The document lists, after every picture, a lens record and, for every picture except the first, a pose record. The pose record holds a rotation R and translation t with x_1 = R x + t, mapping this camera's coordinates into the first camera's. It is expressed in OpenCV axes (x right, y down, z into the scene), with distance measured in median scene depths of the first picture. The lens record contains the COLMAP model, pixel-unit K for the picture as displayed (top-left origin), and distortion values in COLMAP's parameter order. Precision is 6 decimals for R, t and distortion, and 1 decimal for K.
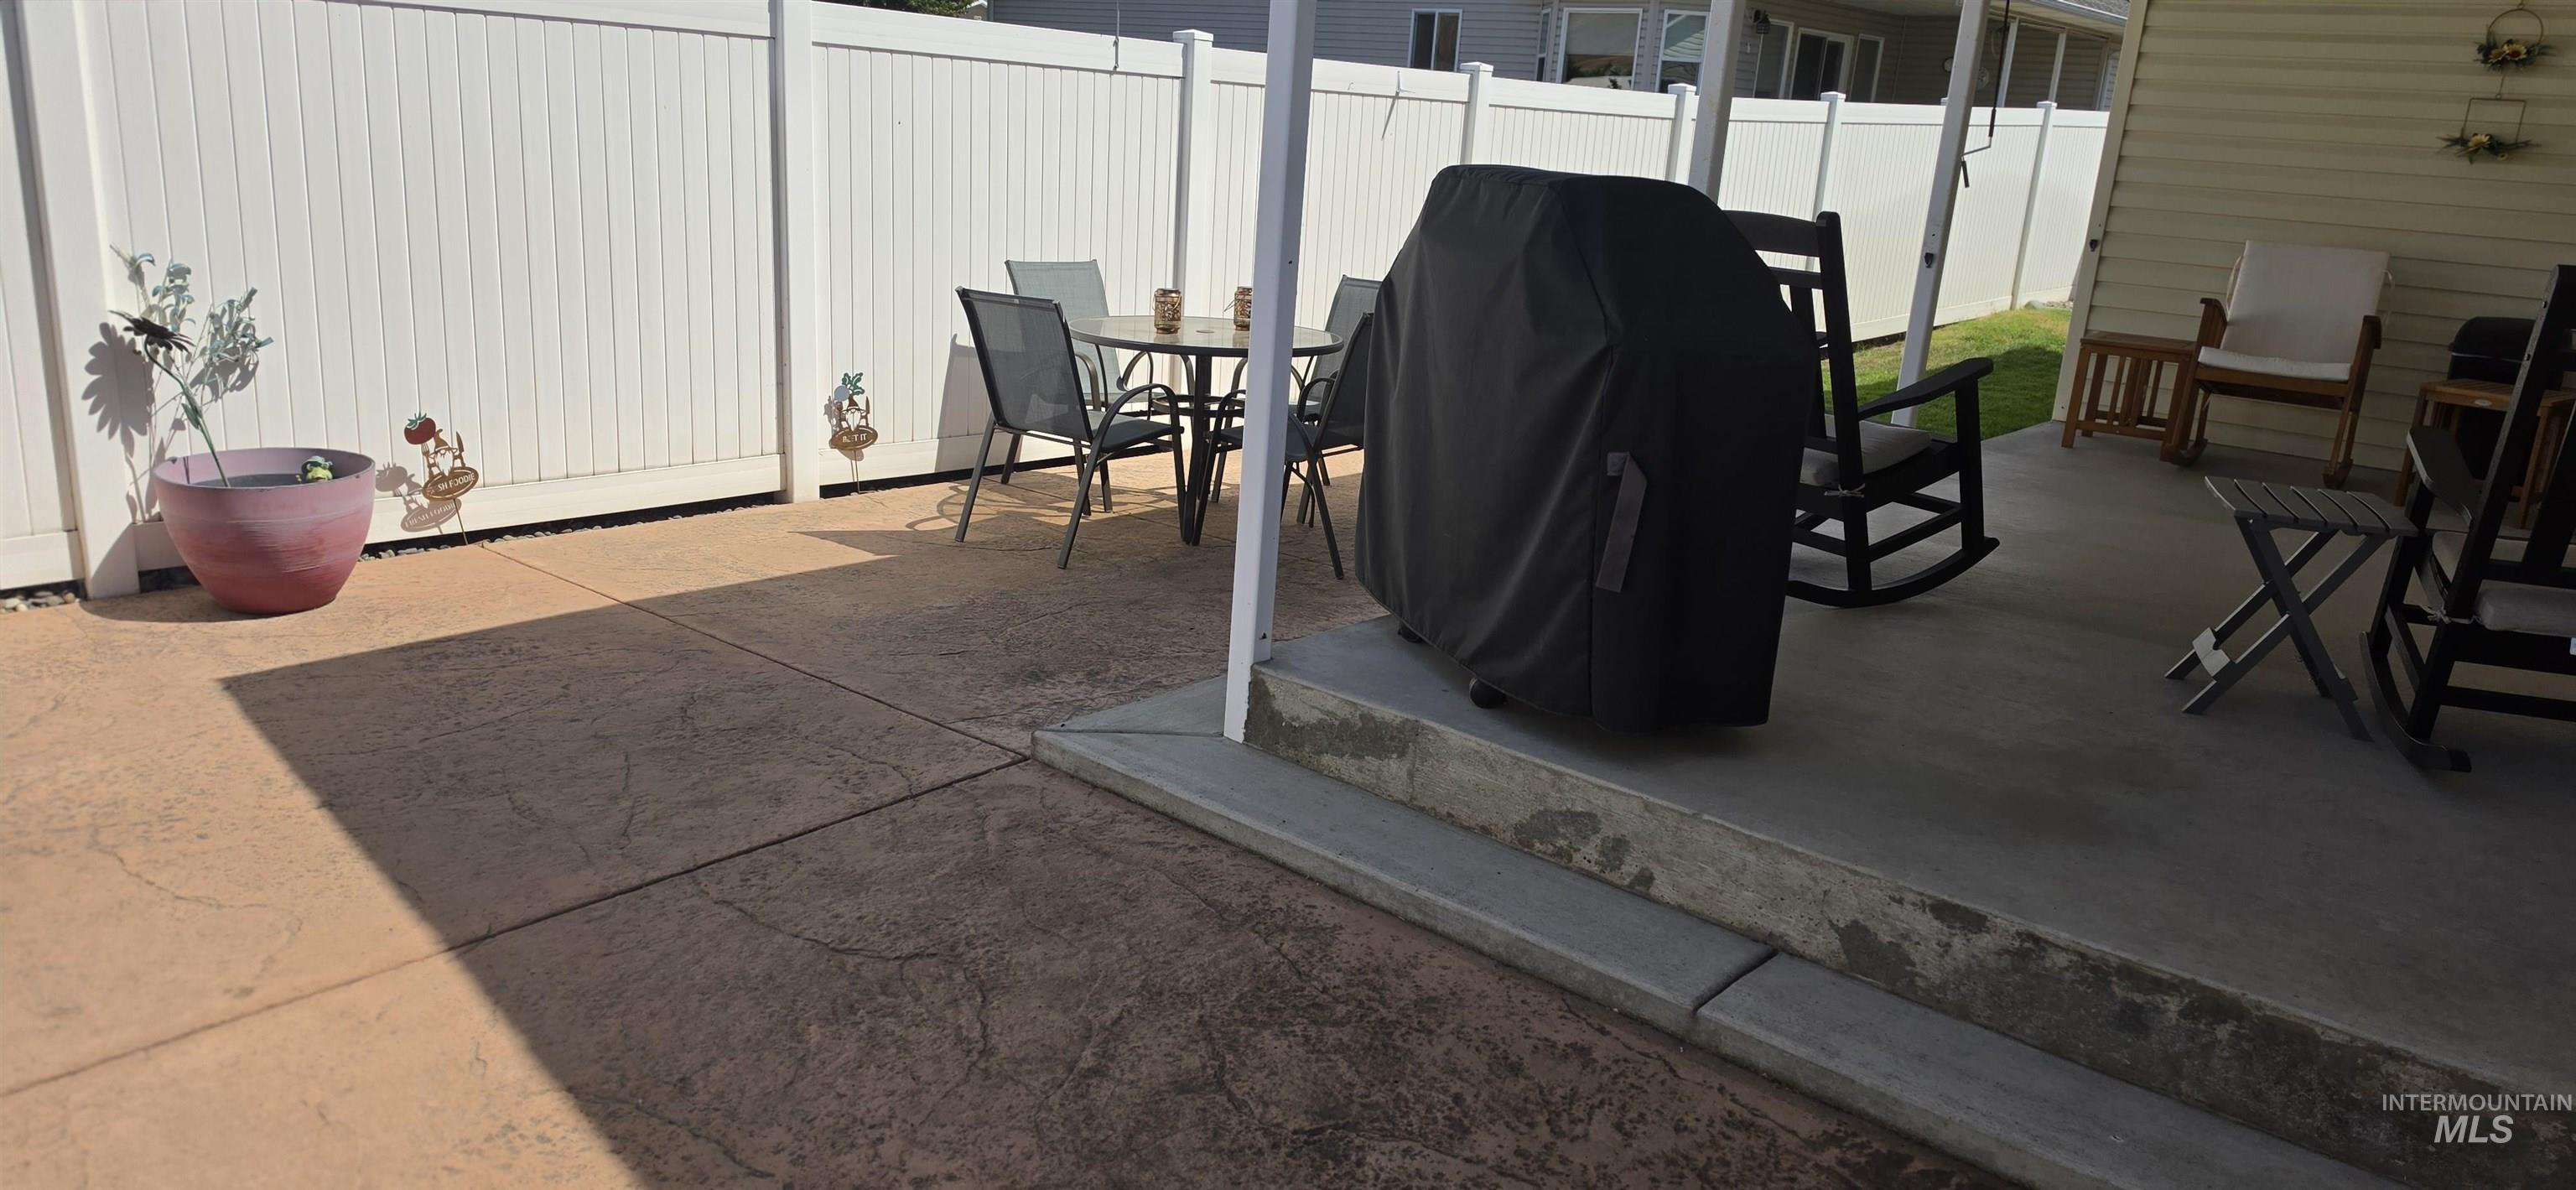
lens RADIAL K [[1751.7, 0, 1252.8], [0, 1751.7, 601.5], [0, 0, 1]] dist [0.085760, -0.124562]
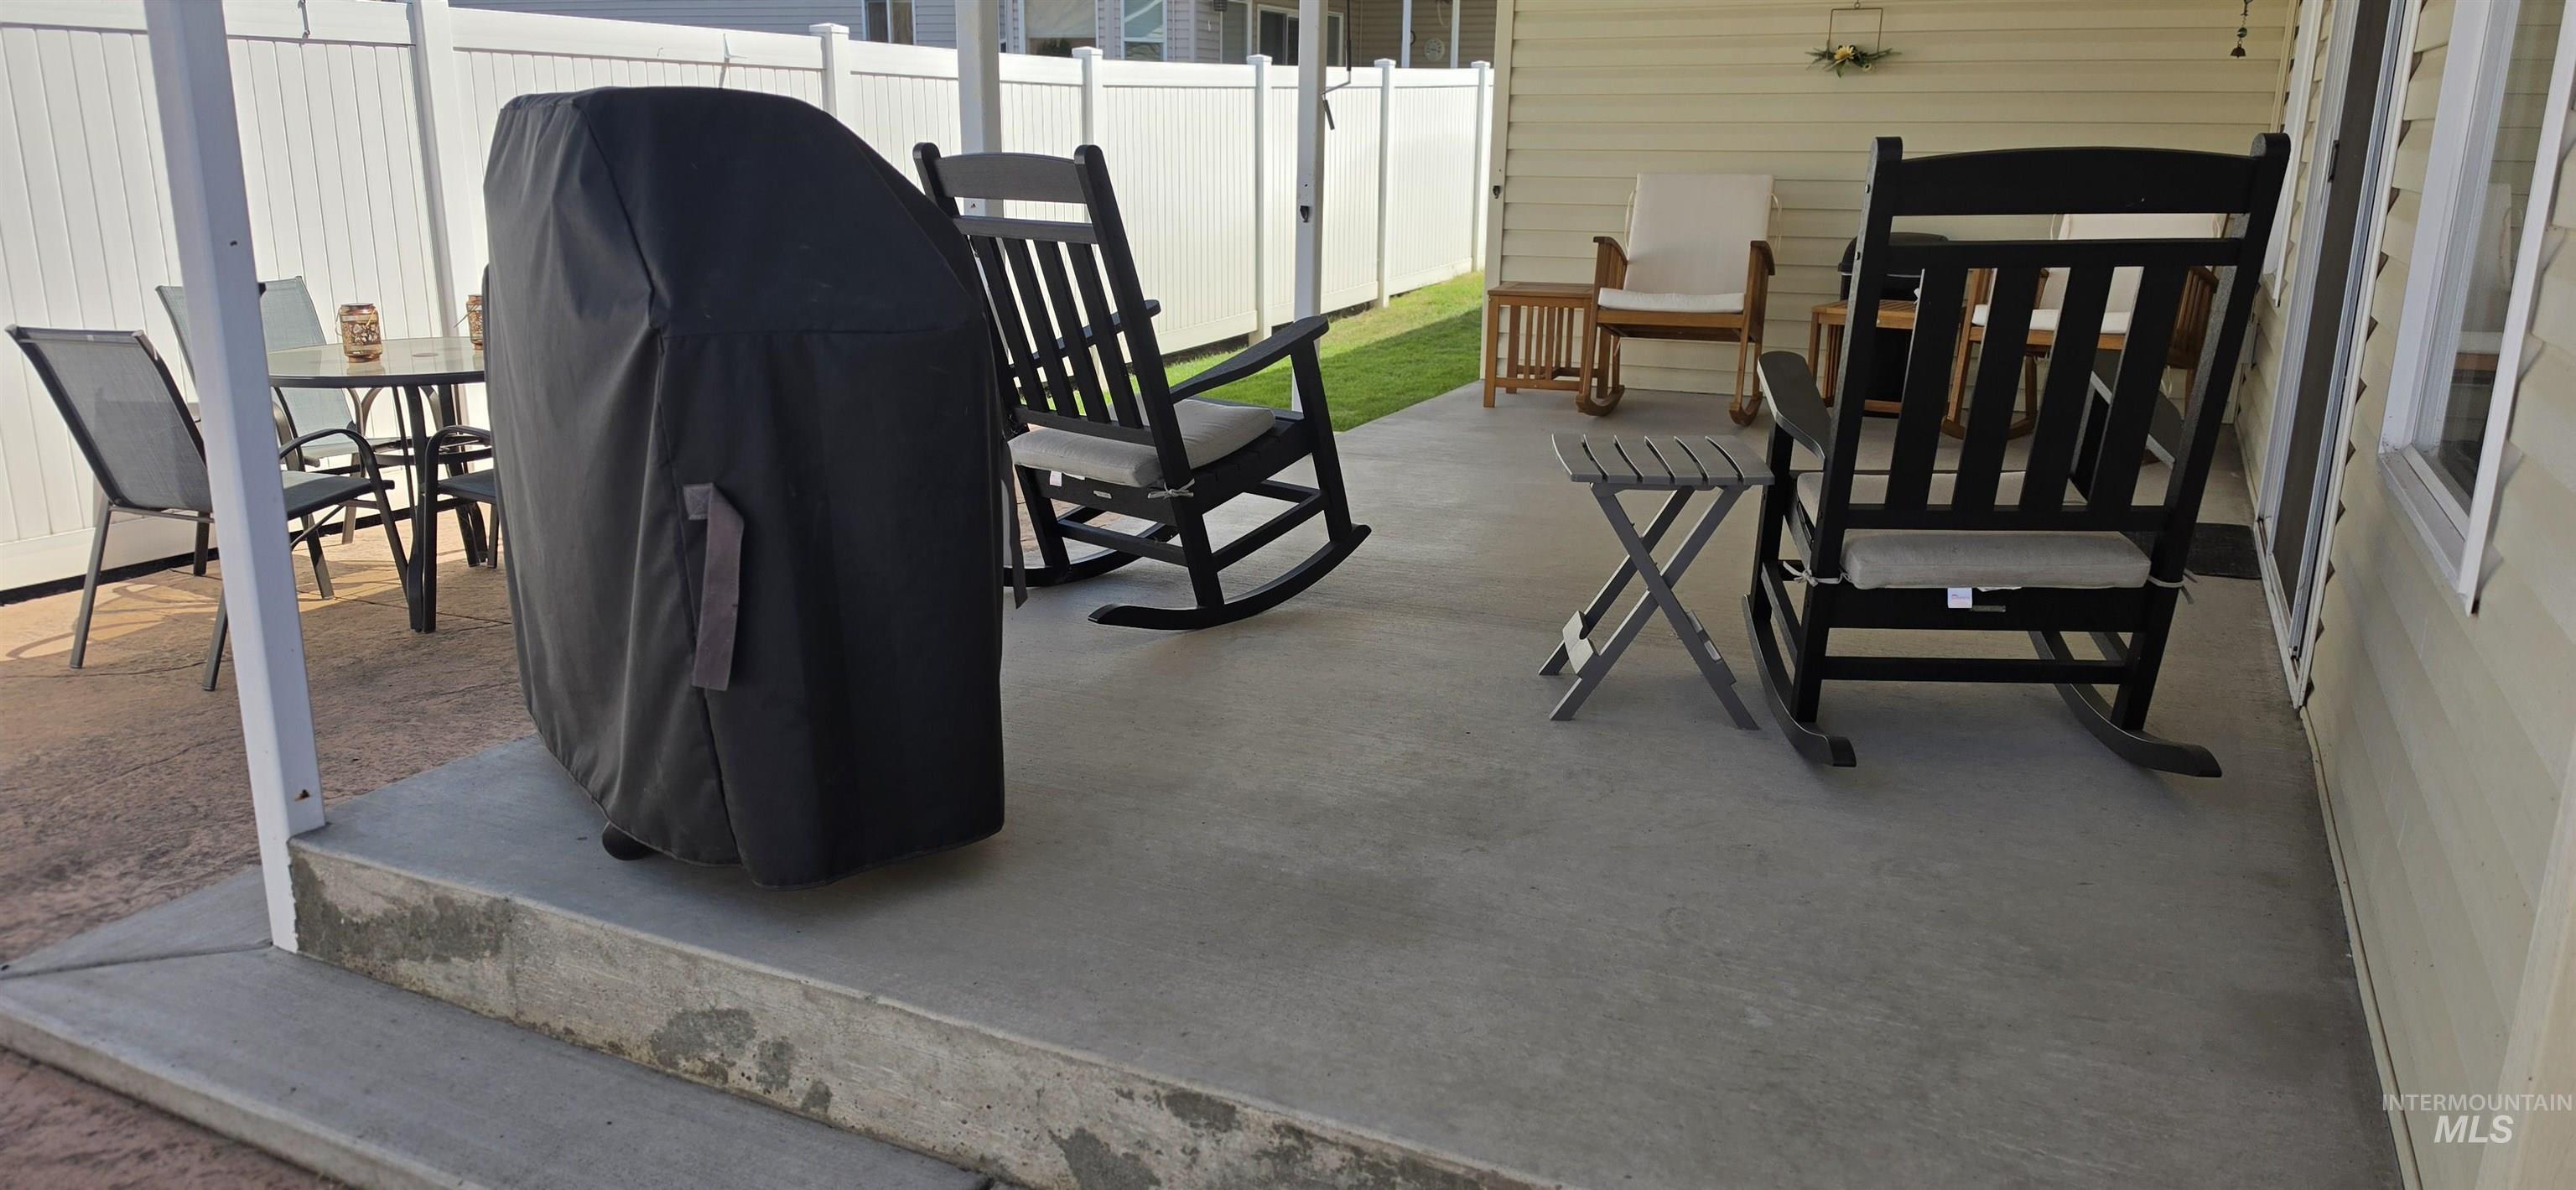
lens RADIAL K [[1751.7, 0, 1274.5], [0, 1751.7, 599.5], [0, 0, 1]] dist [0.085760, -0.124562]
pose [[0.962796, -0.117637, 0.243281, 0.199494], [0.118148, 0.992917, 0.012543, -0.018644], [-0.243033, 0.016667, 0.969875, 0.226881]]
